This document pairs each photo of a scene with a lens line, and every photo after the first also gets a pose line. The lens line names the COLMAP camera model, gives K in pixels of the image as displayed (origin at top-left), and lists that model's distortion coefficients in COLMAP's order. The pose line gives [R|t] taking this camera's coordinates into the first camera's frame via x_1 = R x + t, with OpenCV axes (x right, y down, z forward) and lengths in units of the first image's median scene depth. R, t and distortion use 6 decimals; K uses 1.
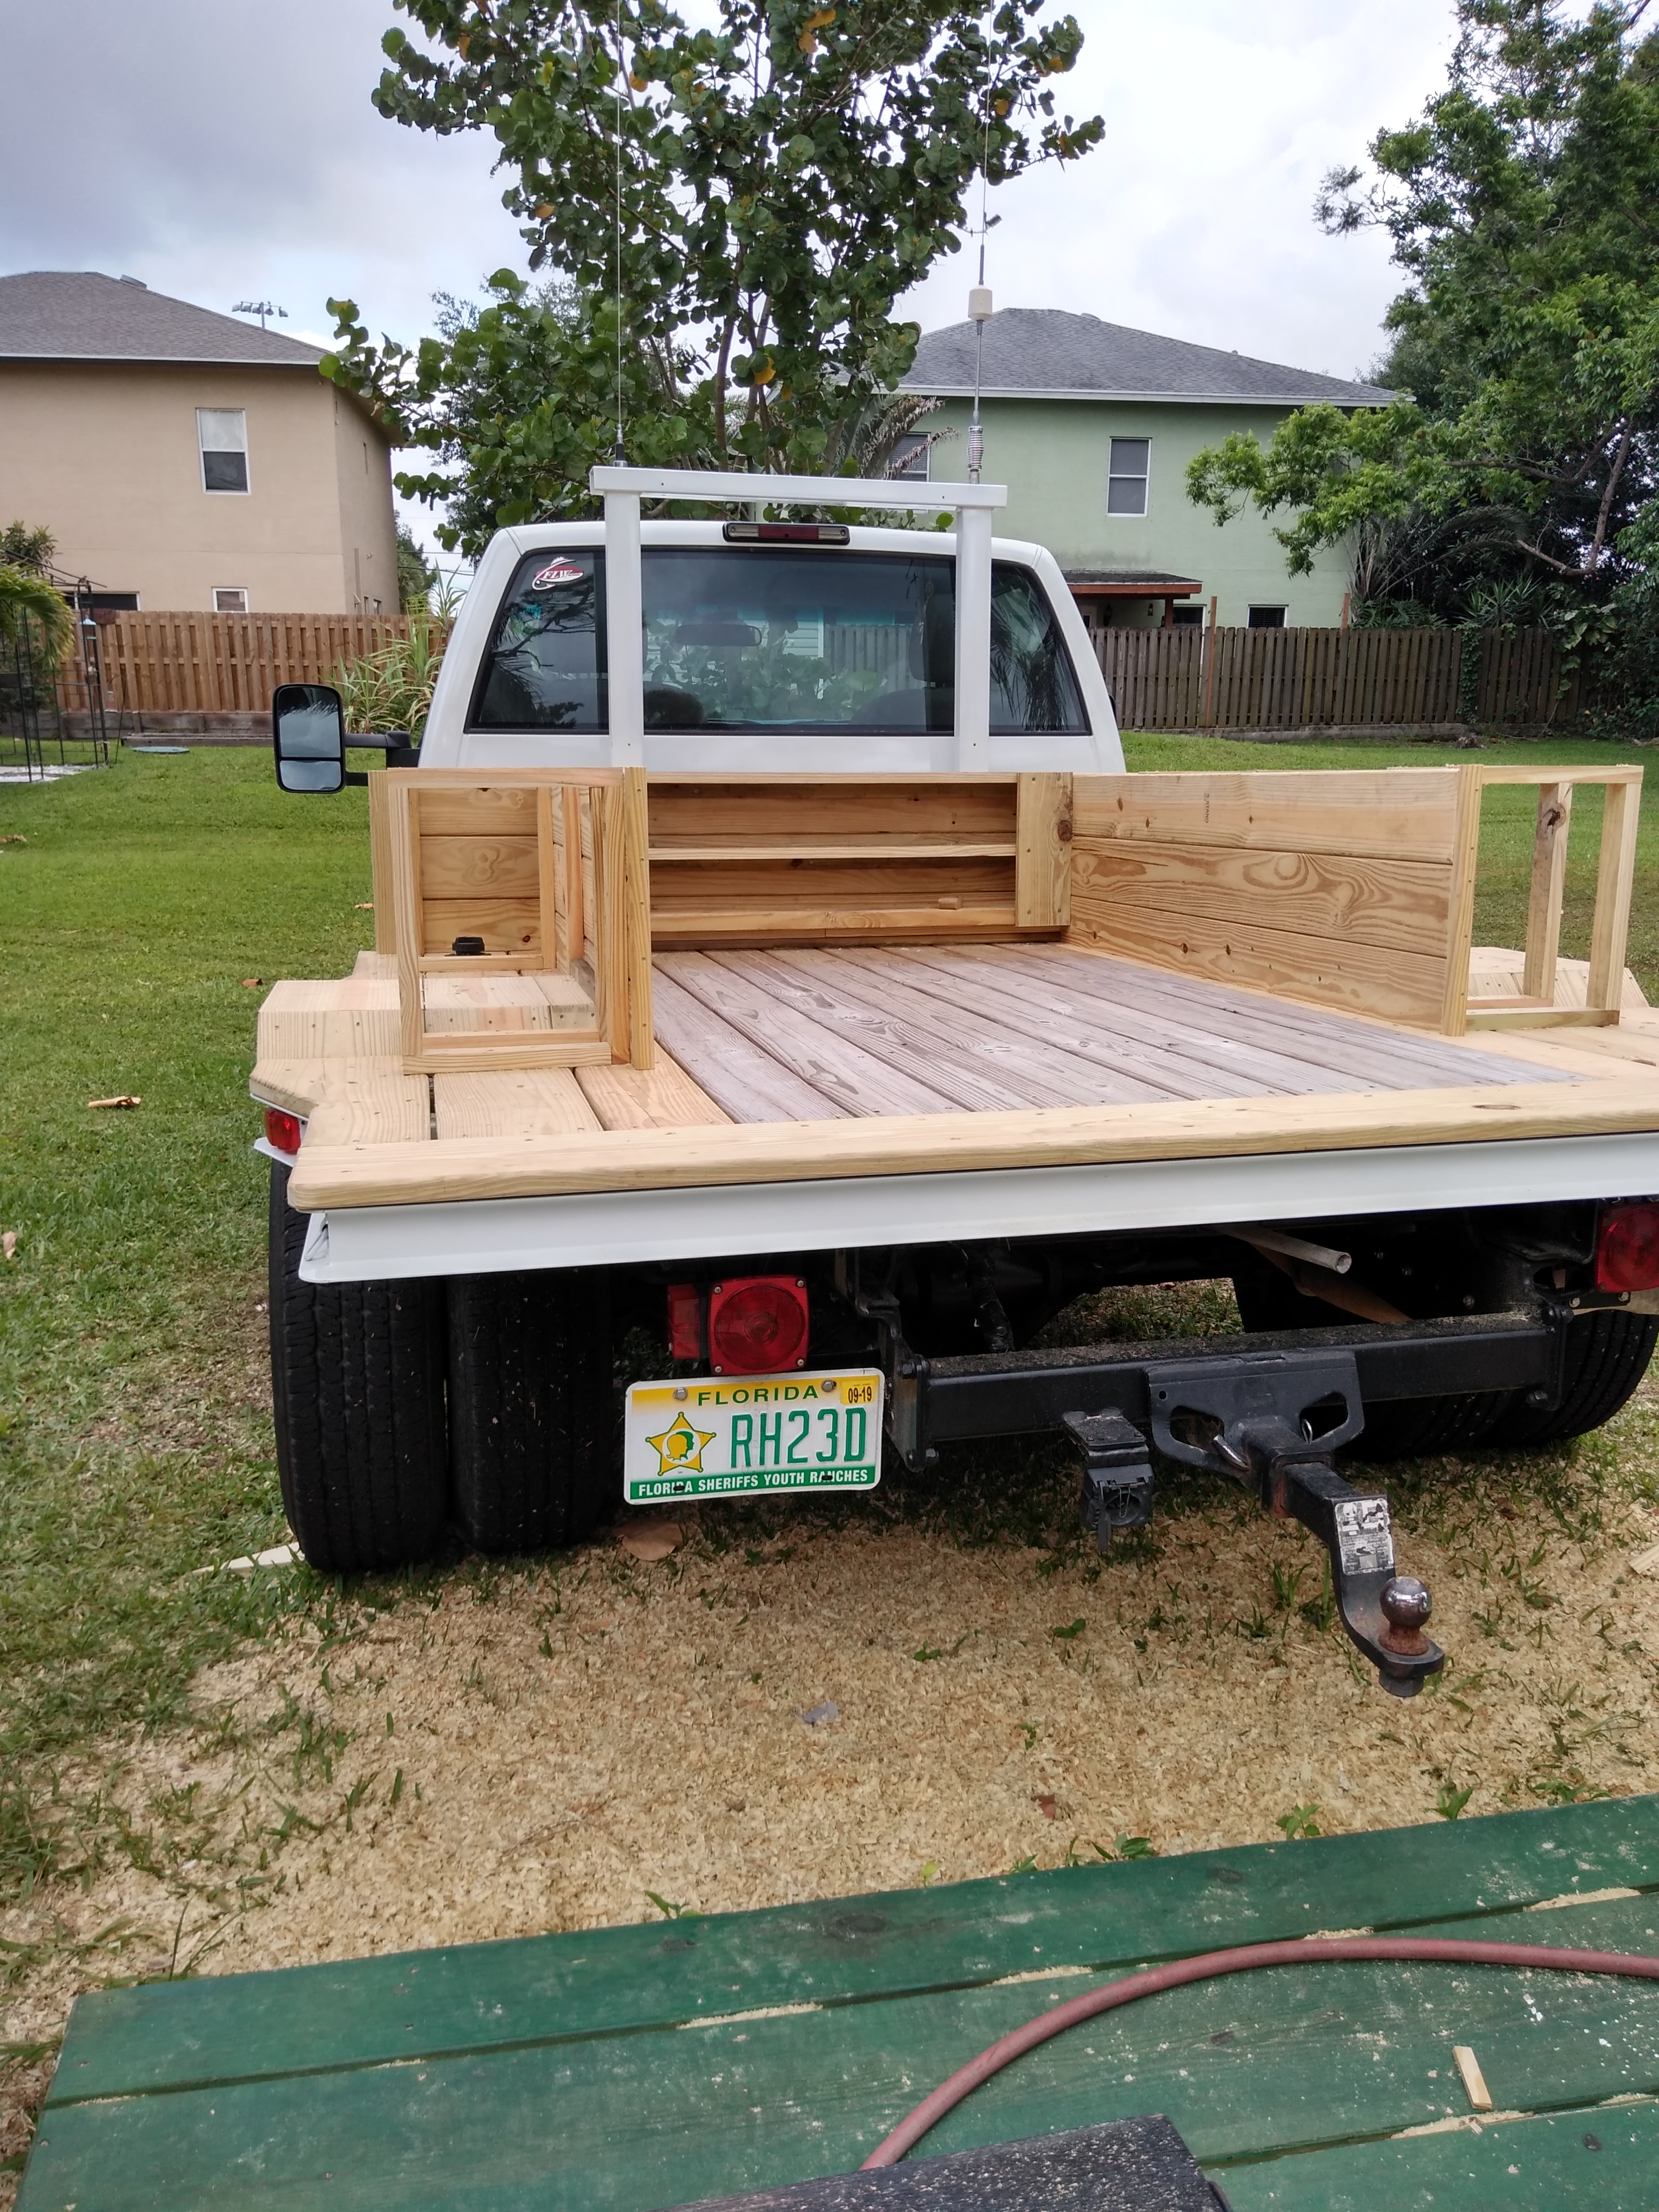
lens RADIAL K [[1742.5, 0, 829.5], [0, 1742.5, 1106.0], [0, 0, 1]] dist [0.000225, -0.001029]
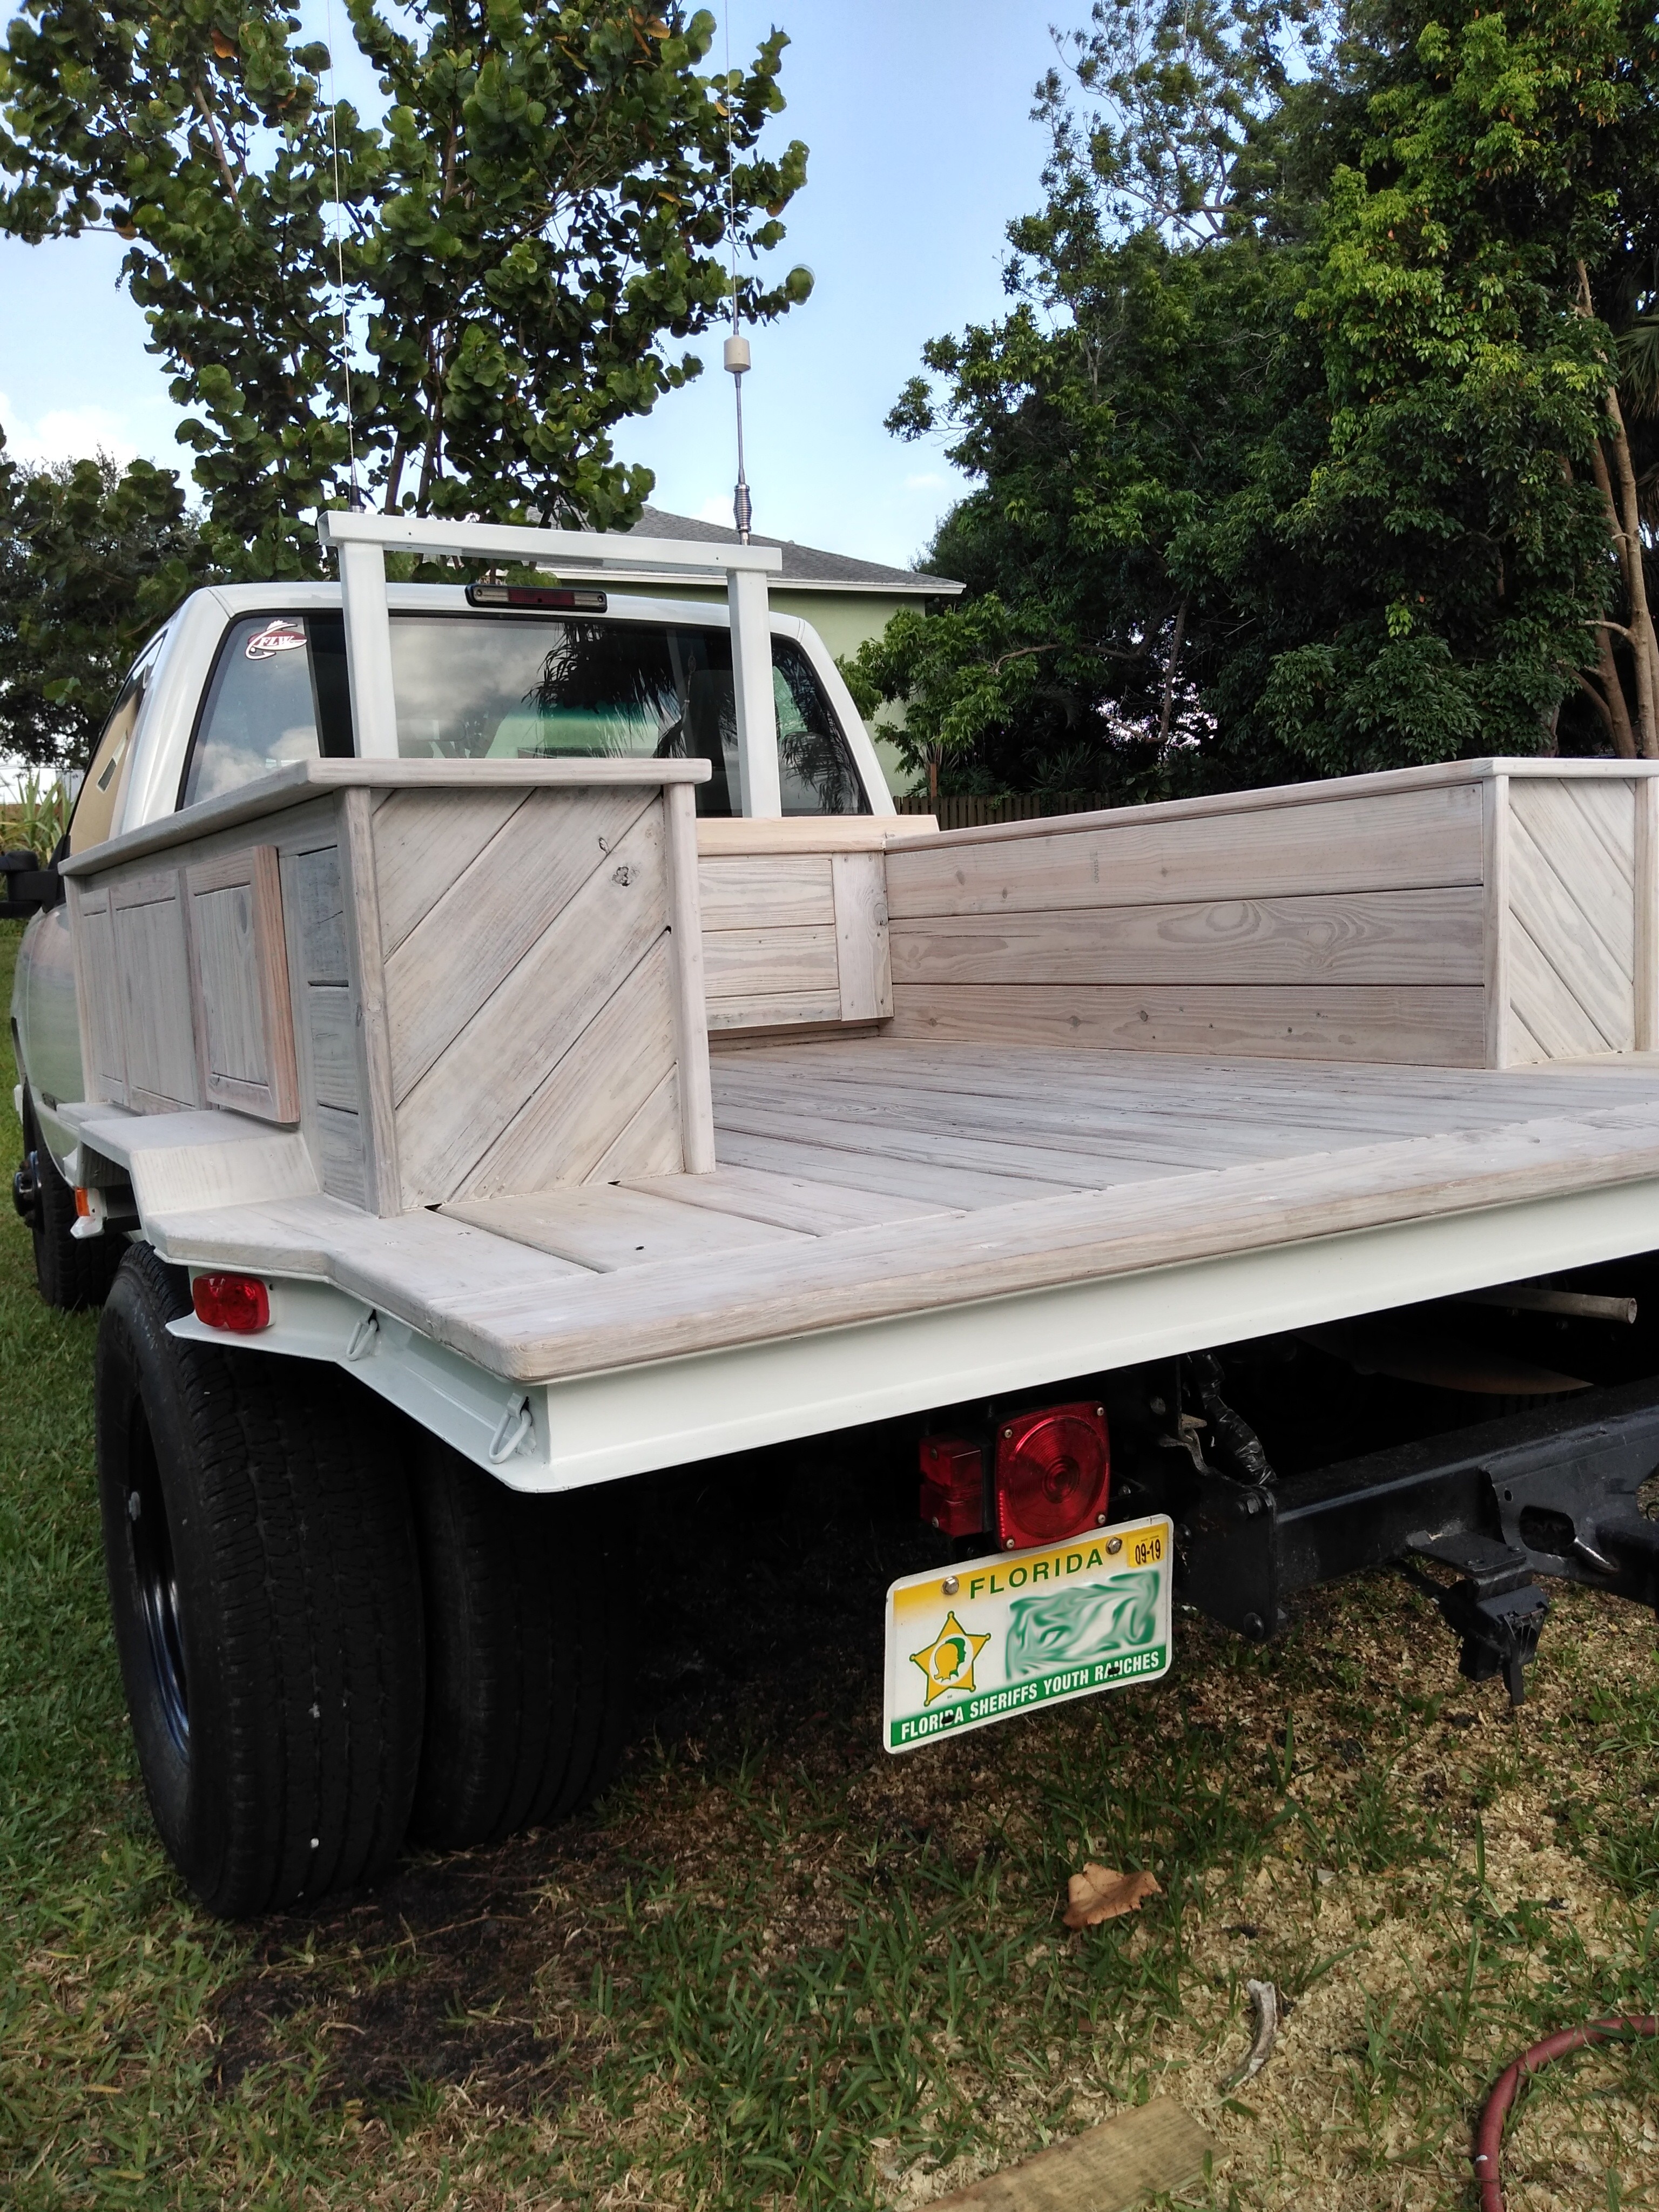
lens RADIAL K [[1742.5, 0, 829.5], [0, 1742.5, 1106.0], [0, 0, 1]] dist [0.000225, -0.001029]
pose [[0.957222, -0.075948, 0.279210, -0.311879], [0.100837, 0.992006, -0.075866, 0.016784], [-0.271216, 0.100775, 0.957228, 0.292725]]
